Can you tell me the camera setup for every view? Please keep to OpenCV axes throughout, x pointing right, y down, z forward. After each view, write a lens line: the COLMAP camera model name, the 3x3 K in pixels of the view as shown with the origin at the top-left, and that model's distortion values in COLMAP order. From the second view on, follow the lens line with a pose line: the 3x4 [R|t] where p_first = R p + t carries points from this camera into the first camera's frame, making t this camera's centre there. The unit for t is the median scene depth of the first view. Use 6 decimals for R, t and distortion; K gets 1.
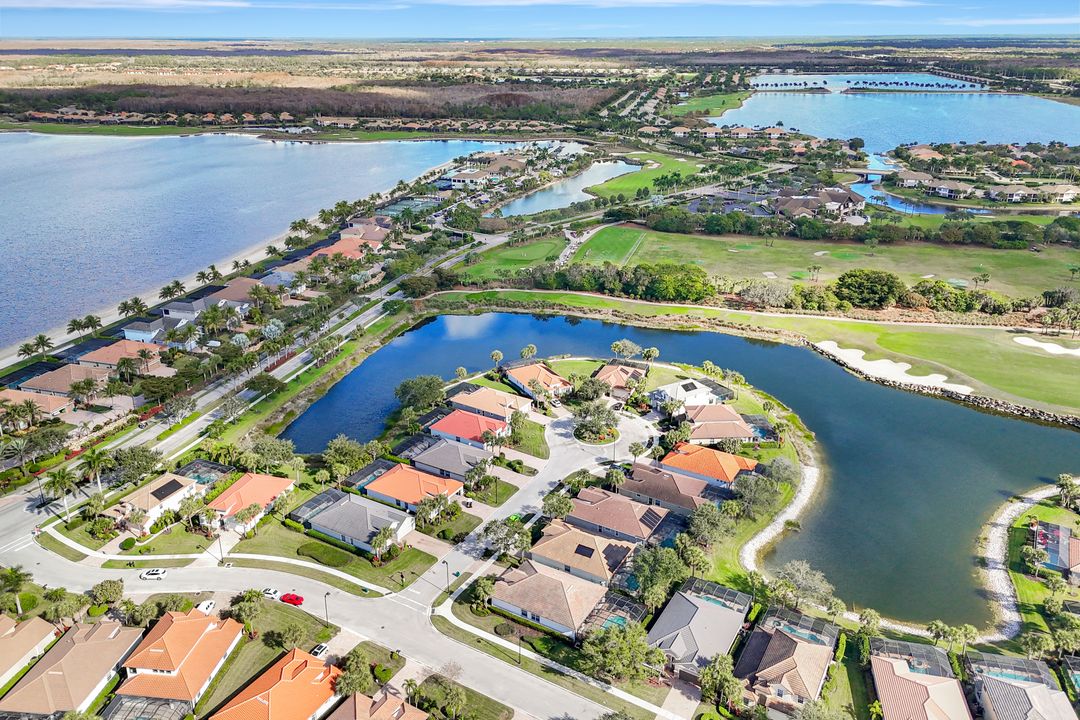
lens RADIAL K [[811.1, 0, 534.0], [0, 811.1, 318.9], [0, 0, 1]] dist [0.054460, -0.042014]
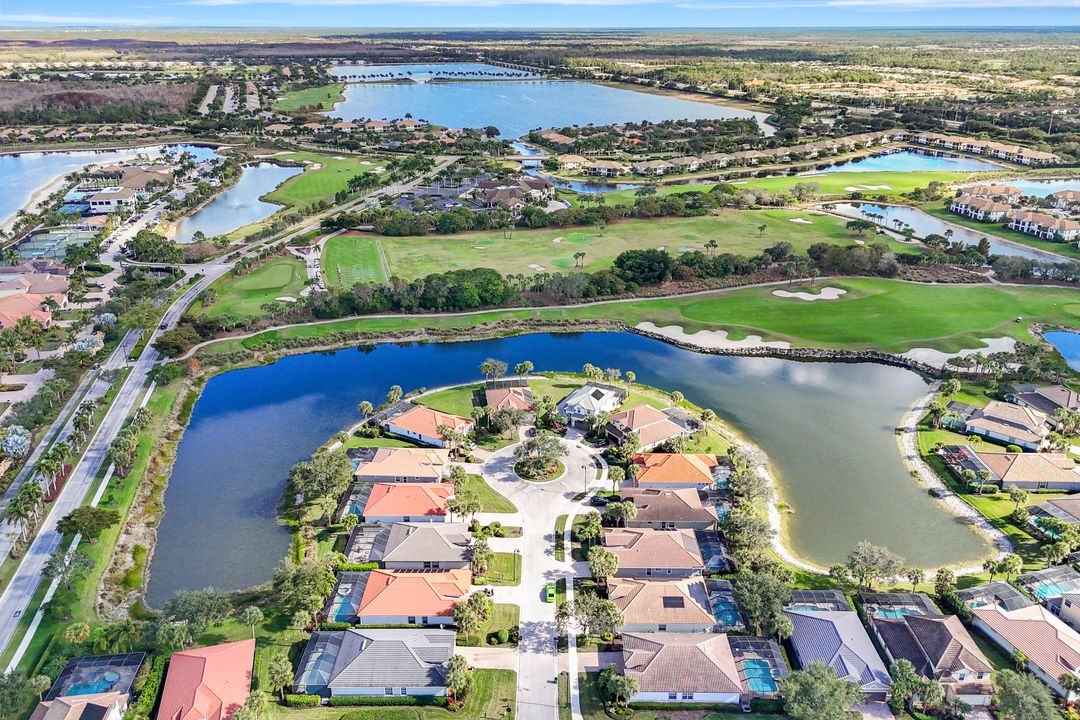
lens RADIAL K [[811.1, 0, 534.0], [0, 811.1, 318.9], [0, 0, 1]] dist [0.054460, -0.042014]
pose [[0.861371, -0.169375, 0.478908, -0.223763], [0.164603, 0.984972, 0.052297, -0.047586], [-0.480569, 0.033783, 0.876306, 0.135570]]
